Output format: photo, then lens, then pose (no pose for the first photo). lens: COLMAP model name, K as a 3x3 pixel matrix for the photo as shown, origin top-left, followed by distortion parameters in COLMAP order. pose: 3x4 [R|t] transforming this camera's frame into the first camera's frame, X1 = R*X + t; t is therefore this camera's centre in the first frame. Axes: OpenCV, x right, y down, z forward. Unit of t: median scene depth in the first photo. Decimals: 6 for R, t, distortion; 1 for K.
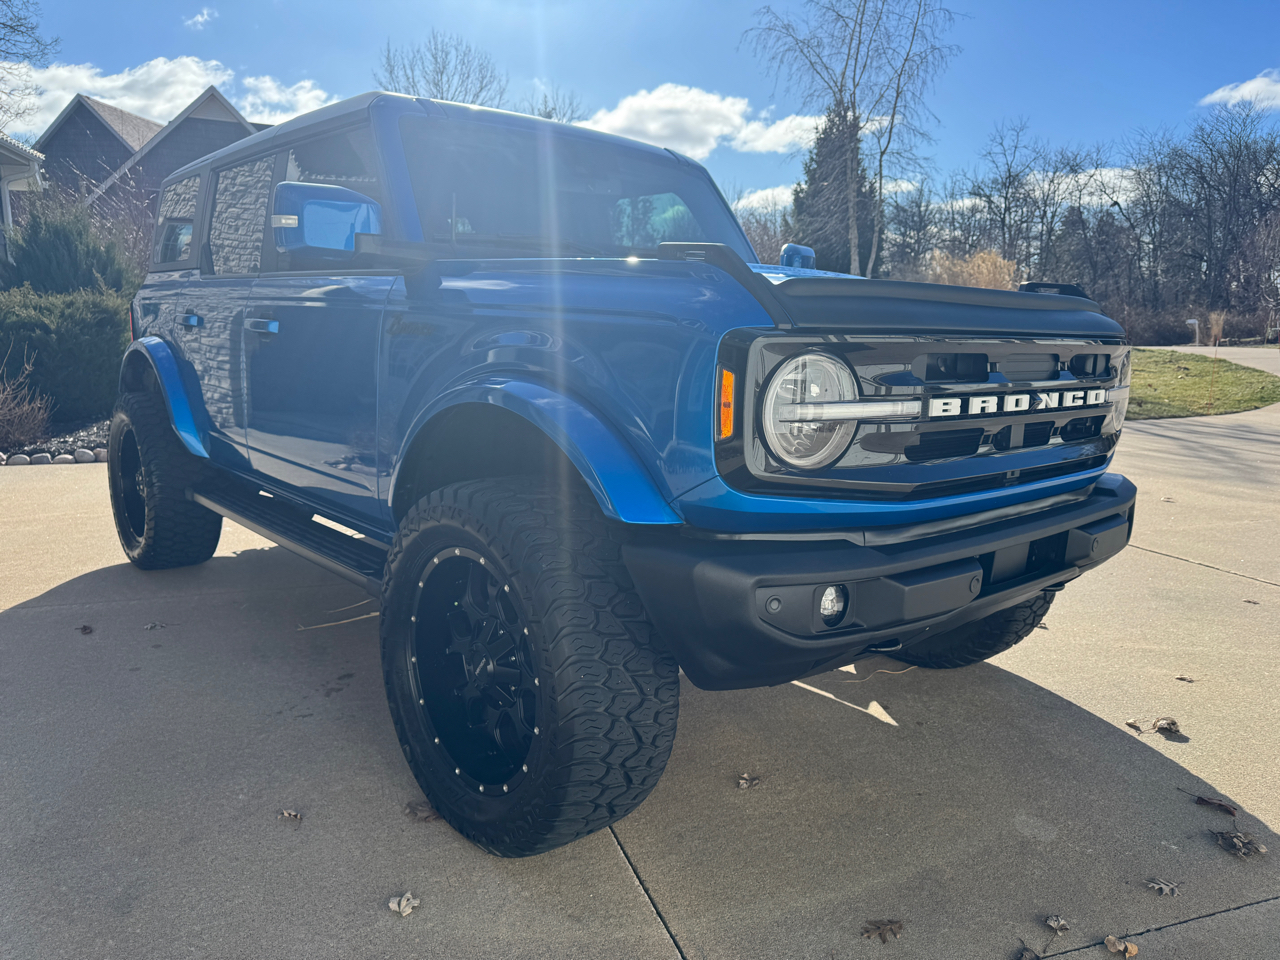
lens RADIAL K [[914.7, 0, 648.0], [0, 914.7, 477.3], [0, 0, 1]] dist [0.038518, -0.045166]
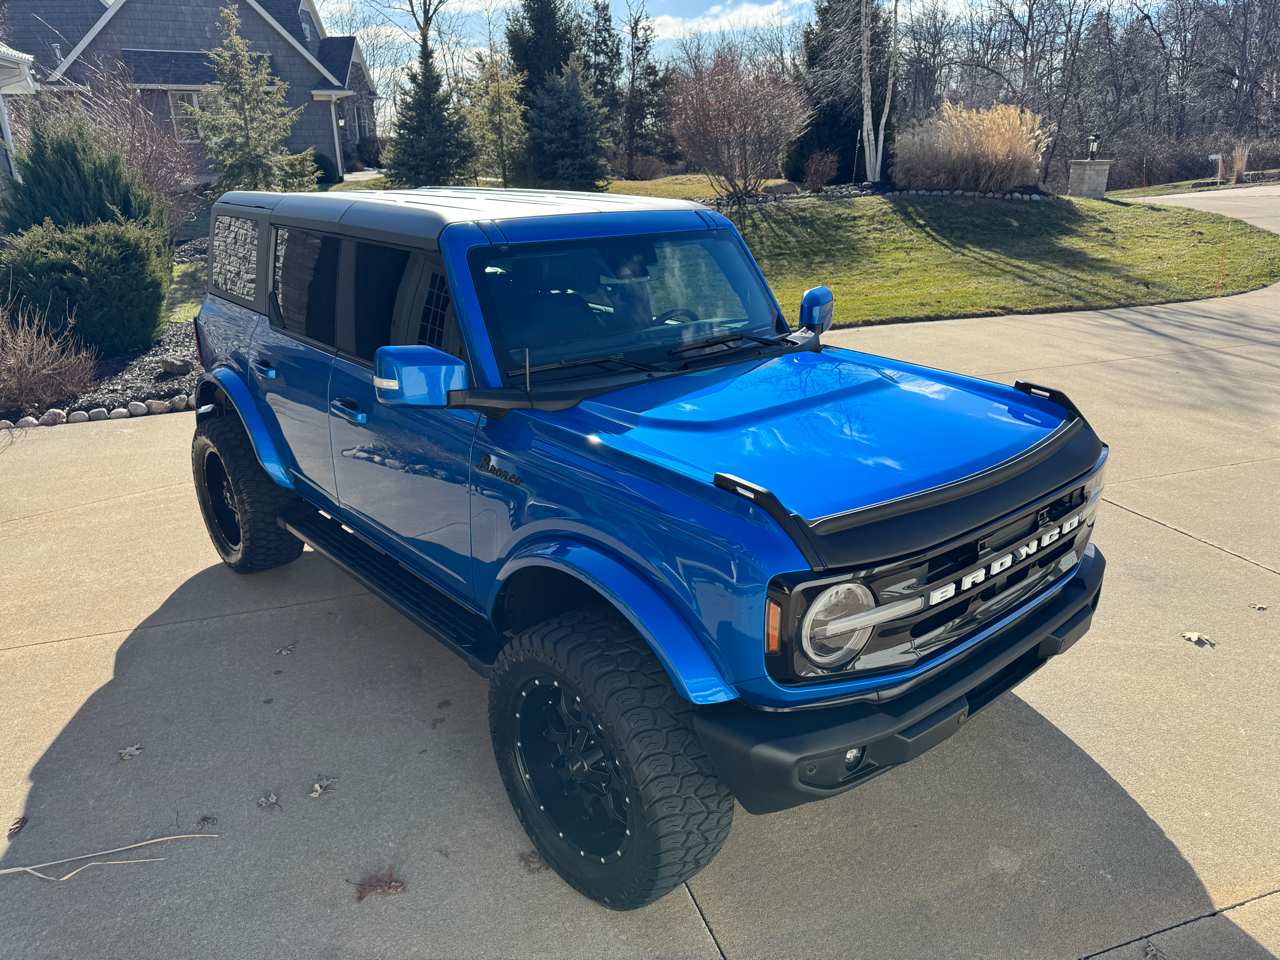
lens RADIAL K [[914.7, 0, 647.2], [0, 914.7, 479.6], [0, 0, 1]] dist [0.038518, -0.045166]
pose [[0.999626, -0.025724, -0.009322, -0.030626], [0.026976, 0.983544, 0.178642, -0.208456], [0.004573, -0.178826, 0.983870, -0.099692]]
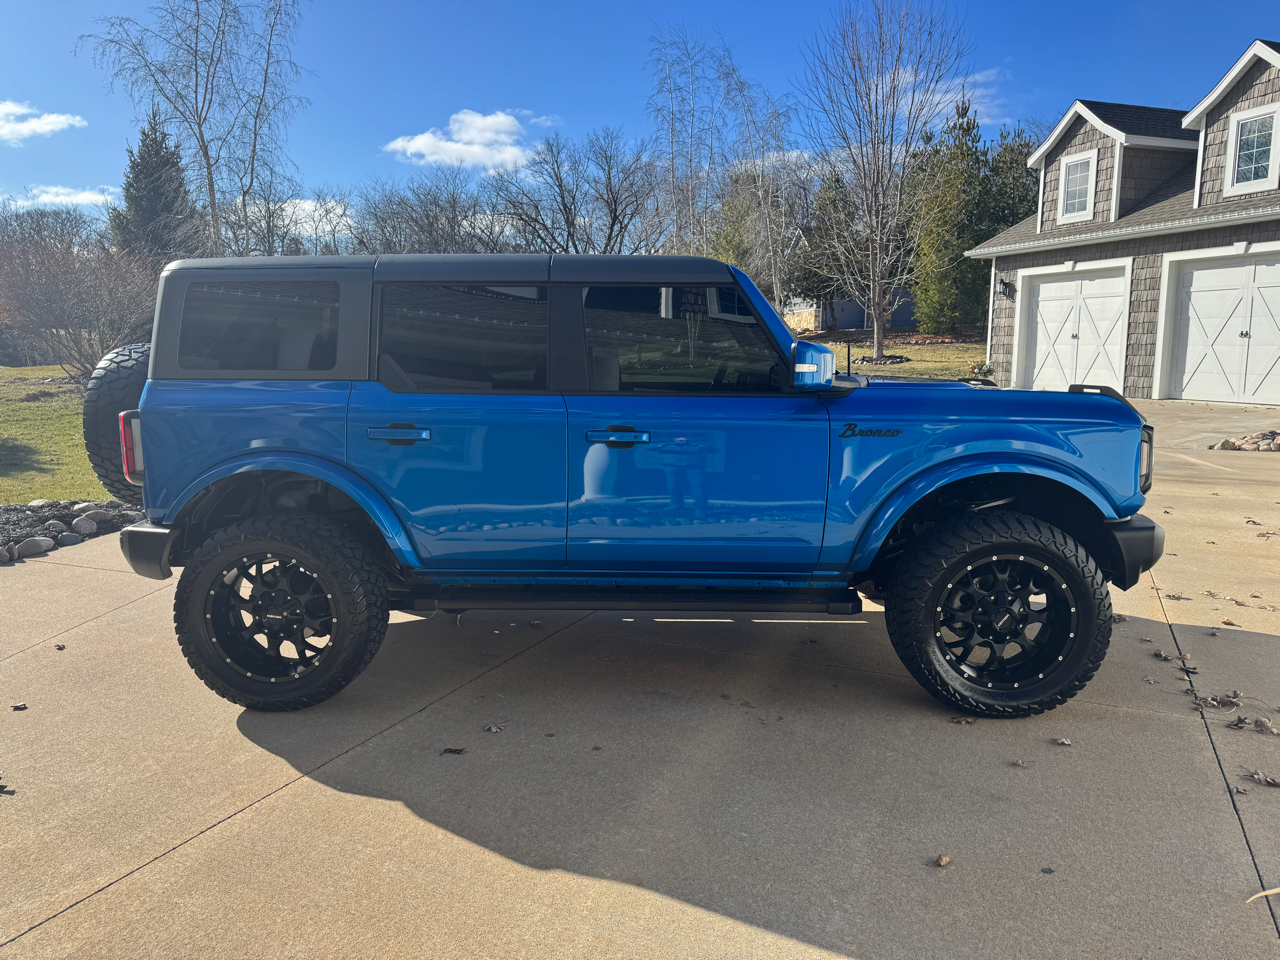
lens RADIAL K [[914.7, 0, 645.6], [0, 914.7, 476.8], [0, 0, 1]] dist [0.038518, -0.045166]
pose [[0.689142, -0.122808, 0.714144, -0.947076], [0.136373, 0.989904, 0.038631, -0.115555], [-0.711678, 0.070768, 0.698932, 0.112745]]
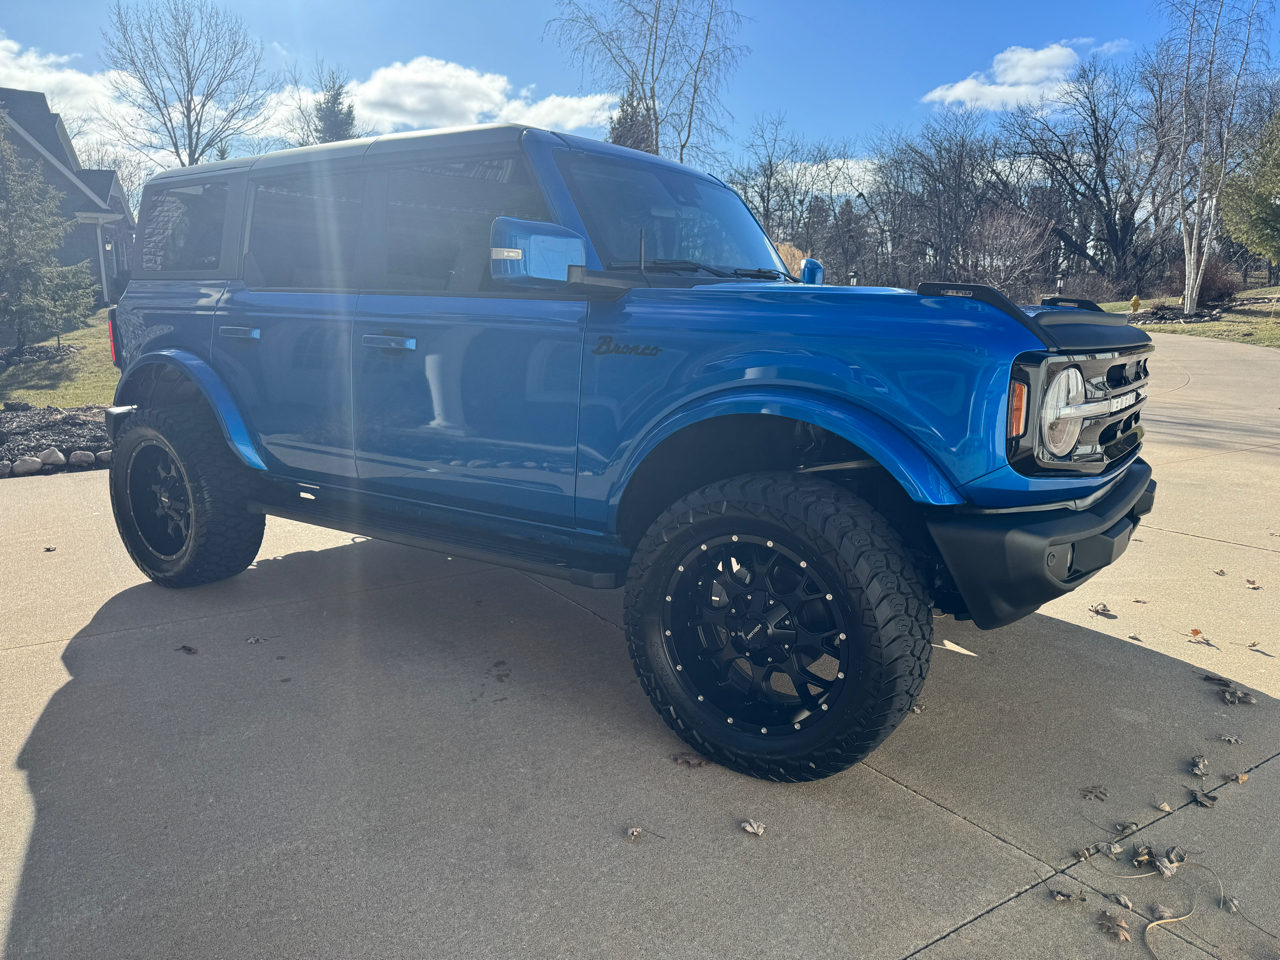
lens RADIAL K [[914.7, 0, 641.8], [0, 914.7, 483.7], [0, 0, 1]] dist [0.038518, -0.045166]
pose [[0.970335, -0.057278, 0.234880, -0.298059], [0.051052, 0.998167, 0.032505, -0.017370], [-0.236311, -0.019550, 0.971481, -0.065034]]
